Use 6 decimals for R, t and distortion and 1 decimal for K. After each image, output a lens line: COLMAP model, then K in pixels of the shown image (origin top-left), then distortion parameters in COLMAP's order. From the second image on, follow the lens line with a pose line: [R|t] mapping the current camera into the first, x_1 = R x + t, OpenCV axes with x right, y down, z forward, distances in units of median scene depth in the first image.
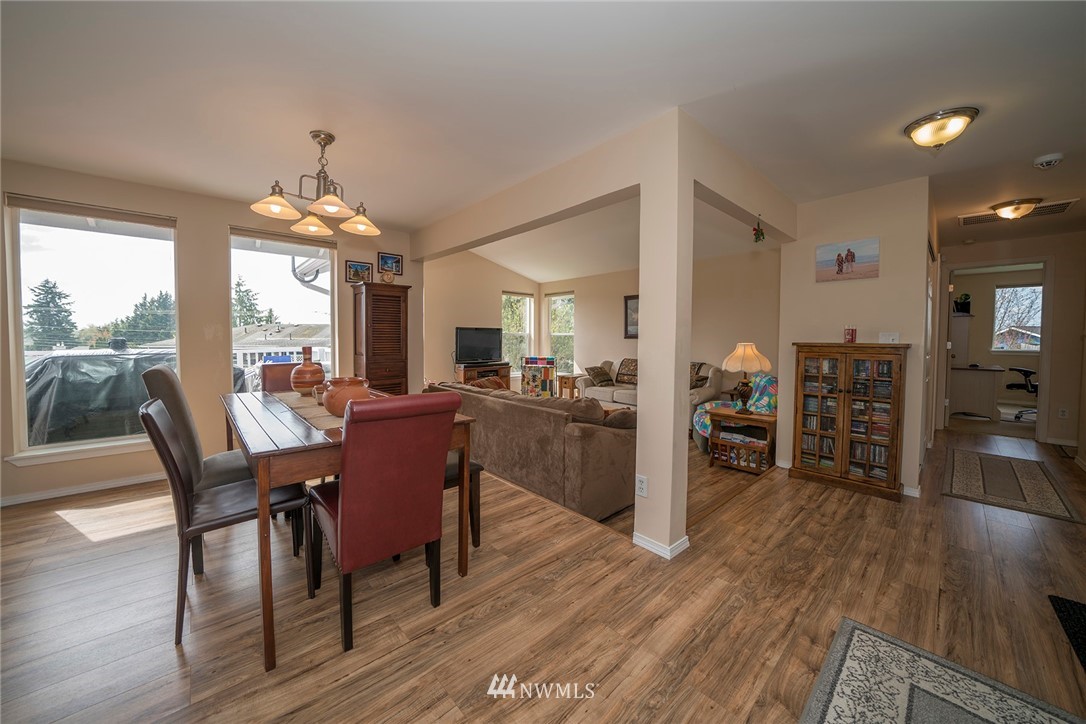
lens RADIAL K [[378.6, 0, 530.2], [0, 378.6, 348.1], [0, 0, 1]] dist [-0.017028, 0.000098]
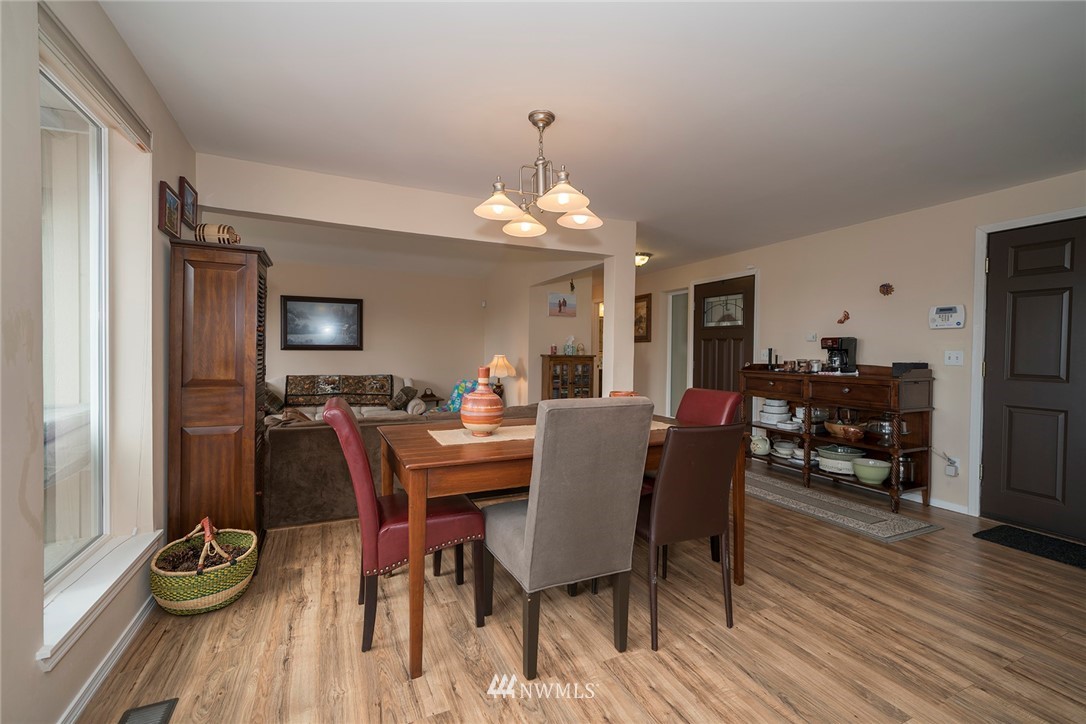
lens RADIAL K [[463.4, 0, 537.6], [0, 463.4, 359.8], [0, 0, 1]] dist [-0.000953, 0.000045]
pose [[0.286239, -0.019305, 0.957964, -0.448206], [0.017191, 0.999740, 0.015010, -0.009162], [-0.958004, 0.012172, 0.286497, 0.200444]]
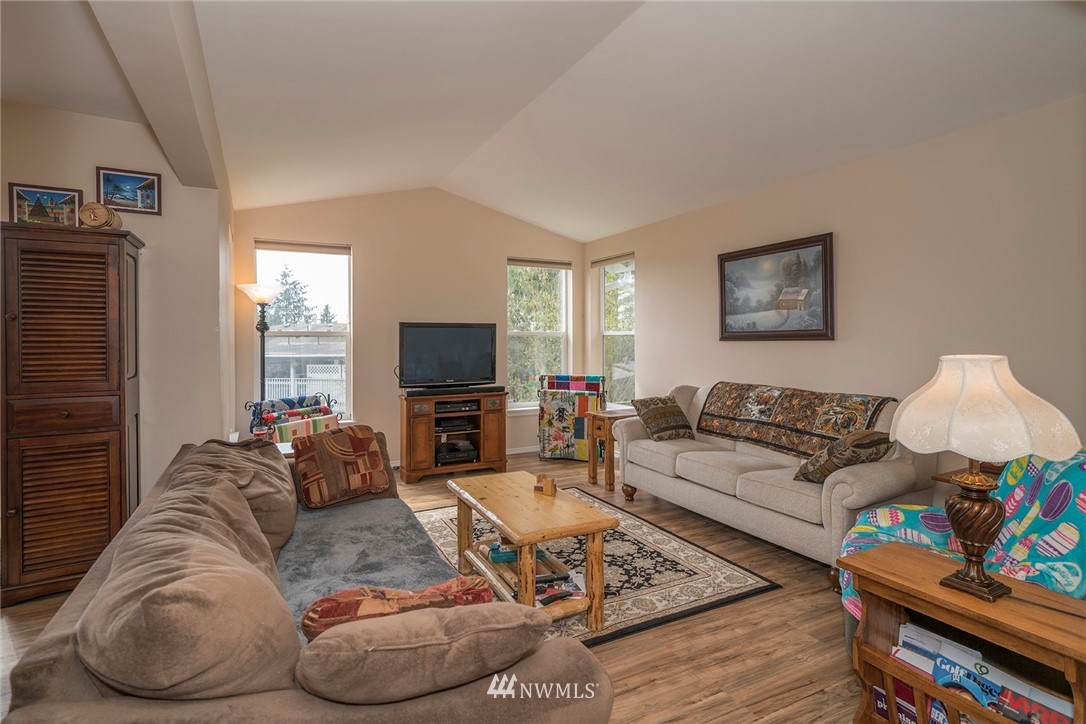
lens RADIAL K [[535.9, 0, 539.2], [0, 535.9, 342.7], [0, 0, 1]] dist [0.014303, -0.000221]
pose [[0.972707, -0.006237, -0.231955, 0.159949], [0.001102, 0.999752, -0.022259, -0.006729], [0.232036, 0.021396, 0.972472, 0.237821]]
